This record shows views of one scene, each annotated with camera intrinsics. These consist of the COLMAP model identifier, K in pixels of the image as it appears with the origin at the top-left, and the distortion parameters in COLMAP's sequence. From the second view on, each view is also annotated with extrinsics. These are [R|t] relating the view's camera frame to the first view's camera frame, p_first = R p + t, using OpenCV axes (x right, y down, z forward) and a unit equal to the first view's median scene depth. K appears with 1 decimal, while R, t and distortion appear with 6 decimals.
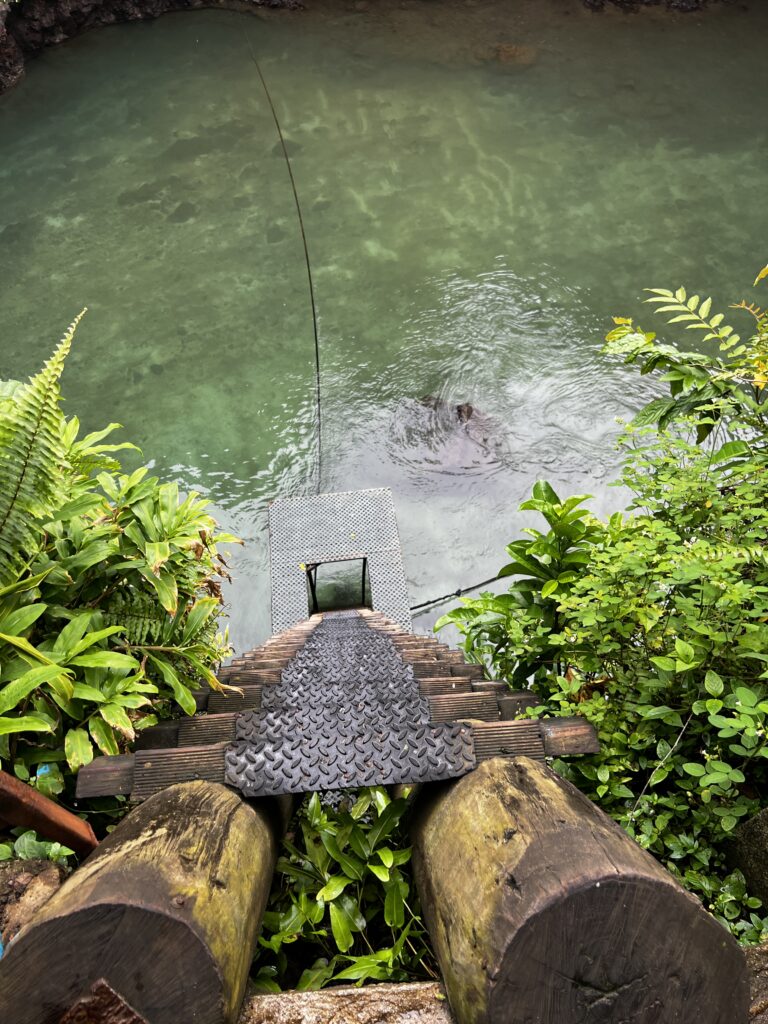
lens RADIAL K [[769.7, 0, 380.6], [0, 769.7, 516.1], [0, 0, 1]] dist [0.040983, -0.044711]
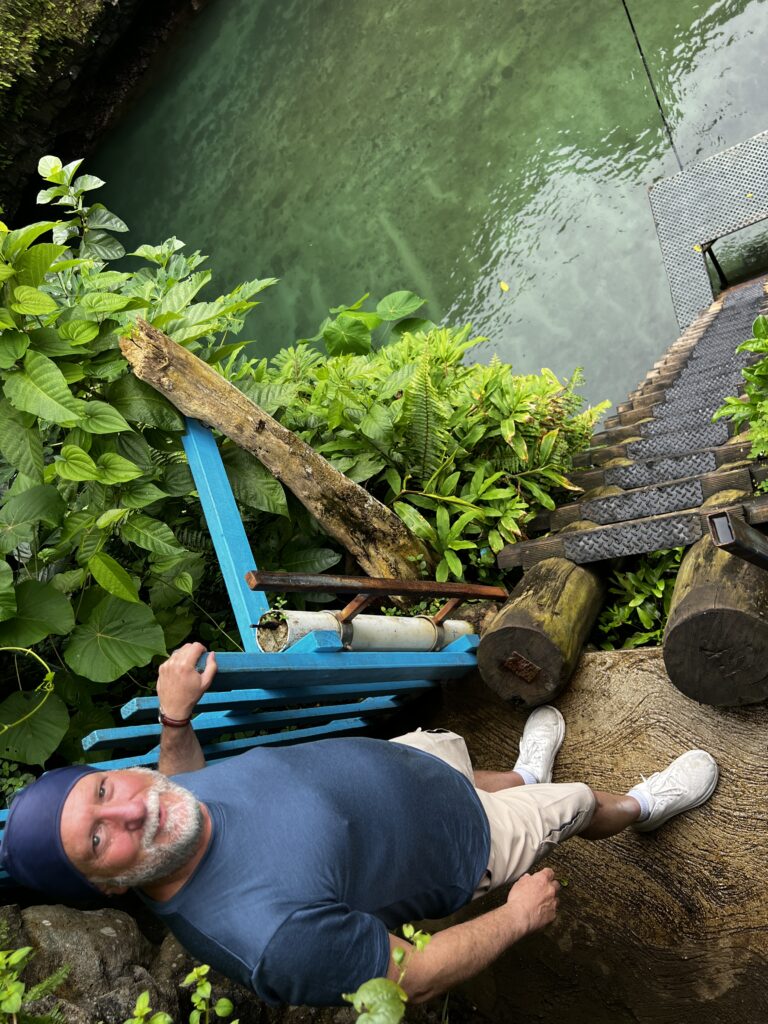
lens RADIAL K [[769.7, 0, 380.6], [0, 769.7, 516.1], [0, 0, 1]] dist [0.040983, -0.044711]
pose [[0.828936, -0.116717, -0.547031, 0.478511], [0.327491, 0.894107, 0.305488, -0.486881], [0.453448, -0.432378, 0.779381, -0.668258]]
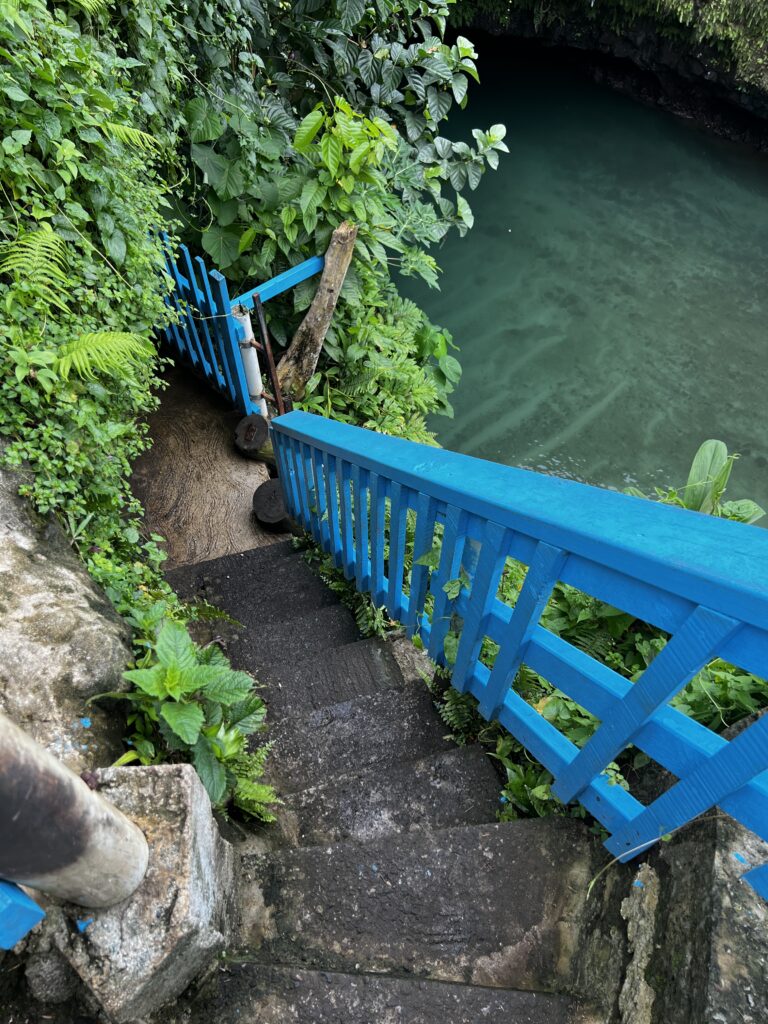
lens RADIAL K [[769.7, 0, 380.6], [0, 769.7, 516.1], [0, 0, 1]] dist [0.040983, -0.044711]
pose [[0.286437, 0.821122, -0.493672, 1.914885], [-0.803830, 0.486341, 0.342533, -1.074987], [0.521355, 0.298715, 0.799349, -1.728359]]
